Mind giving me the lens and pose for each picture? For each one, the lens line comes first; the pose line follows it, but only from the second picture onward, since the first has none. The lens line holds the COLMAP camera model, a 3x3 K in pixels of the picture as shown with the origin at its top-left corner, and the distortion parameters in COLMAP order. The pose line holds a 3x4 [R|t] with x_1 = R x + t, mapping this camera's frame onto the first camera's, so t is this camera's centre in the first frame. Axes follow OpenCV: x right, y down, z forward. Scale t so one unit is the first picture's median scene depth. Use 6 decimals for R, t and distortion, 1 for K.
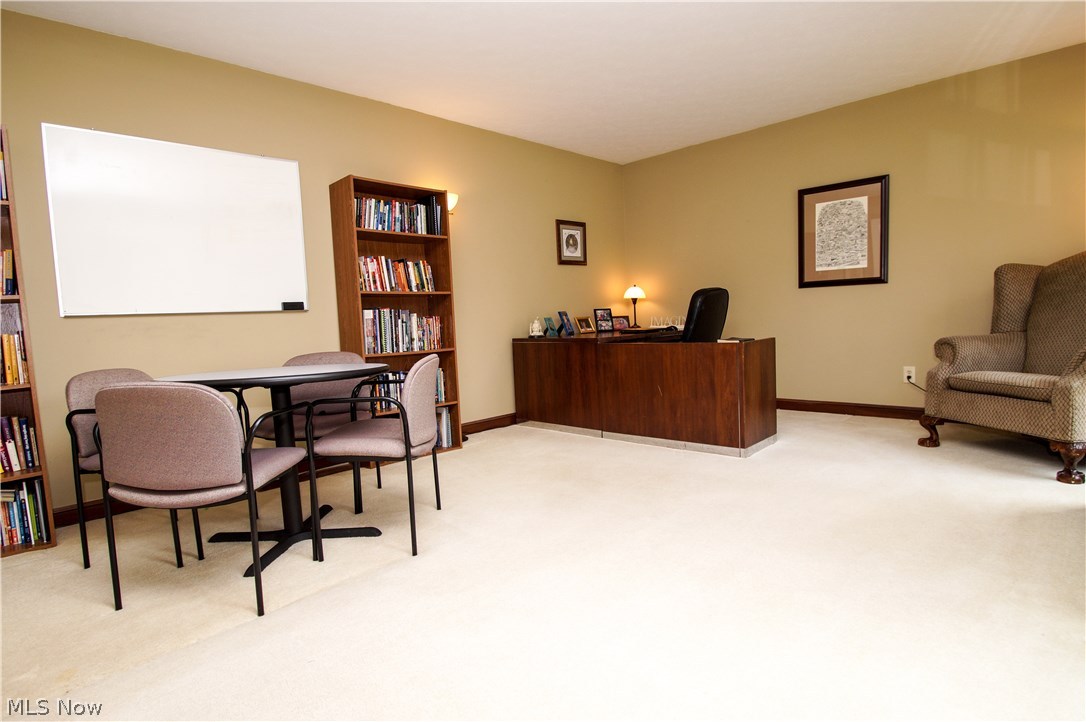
lens RADIAL K [[560.9, 0, 544.0], [0, 560.9, 369.9], [0, 0, 1]] dist [0.002022, 0.000553]
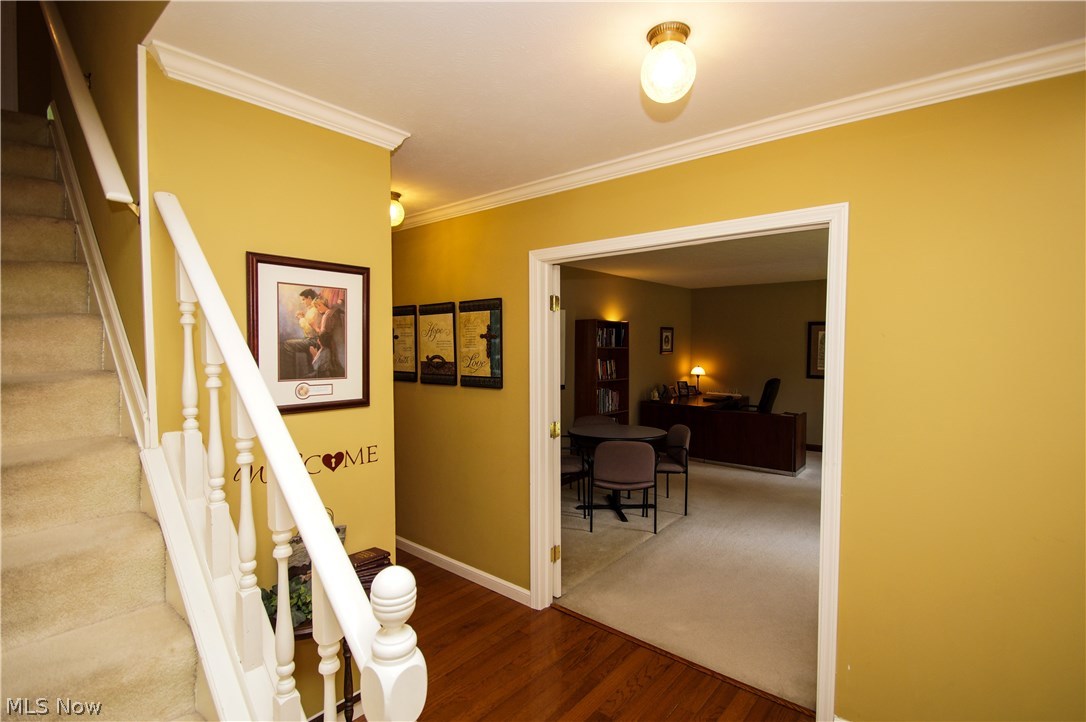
lens RADIAL K [[521.0, 0, 543.1], [0, 521.0, 365.4], [0, 0, 1]] dist [-0.004567, -0.000339]
pose [[0.995529, 0.040712, 0.085230, -0.574808], [-0.036088, 0.997828, -0.055109, -0.079223], [-0.087289, 0.051786, 0.994836, -0.611501]]
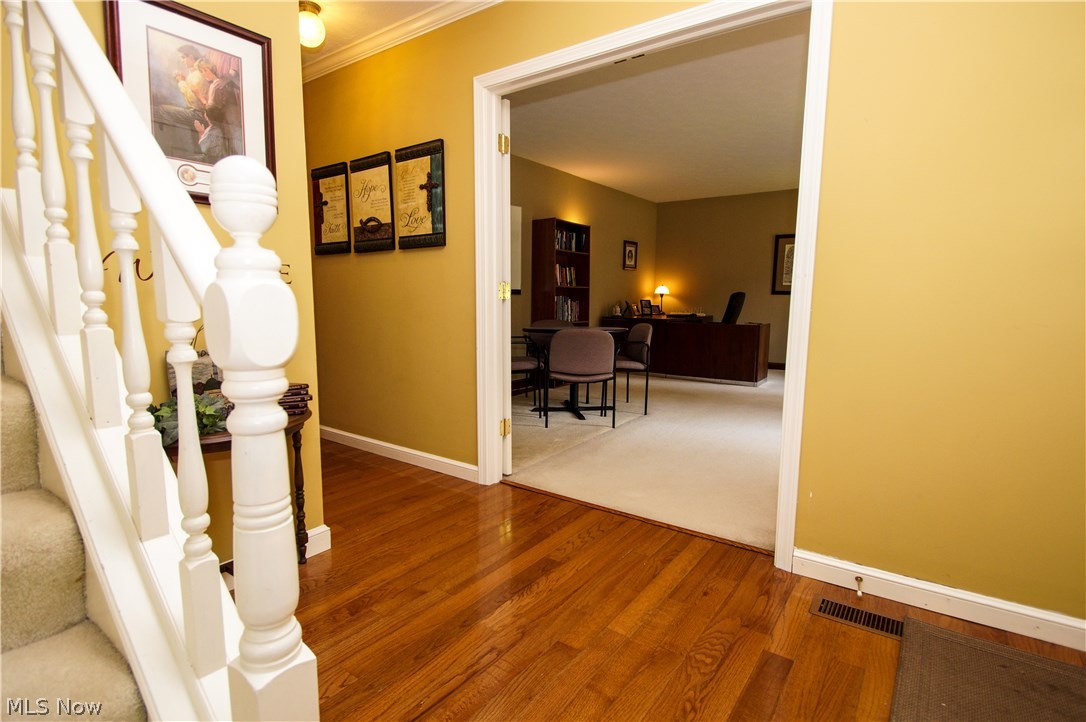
lens RADIAL K [[540.3, 0, 543.1], [0, 540.3, 370.1], [0, 0, 1]] dist [0.005821, -0.001171]
pose [[0.986430, 0.031287, 0.161172, -0.549342], [-0.037590, 0.998637, 0.036210, 0.053168], [-0.159819, -0.041777, 0.986262, -0.564862]]
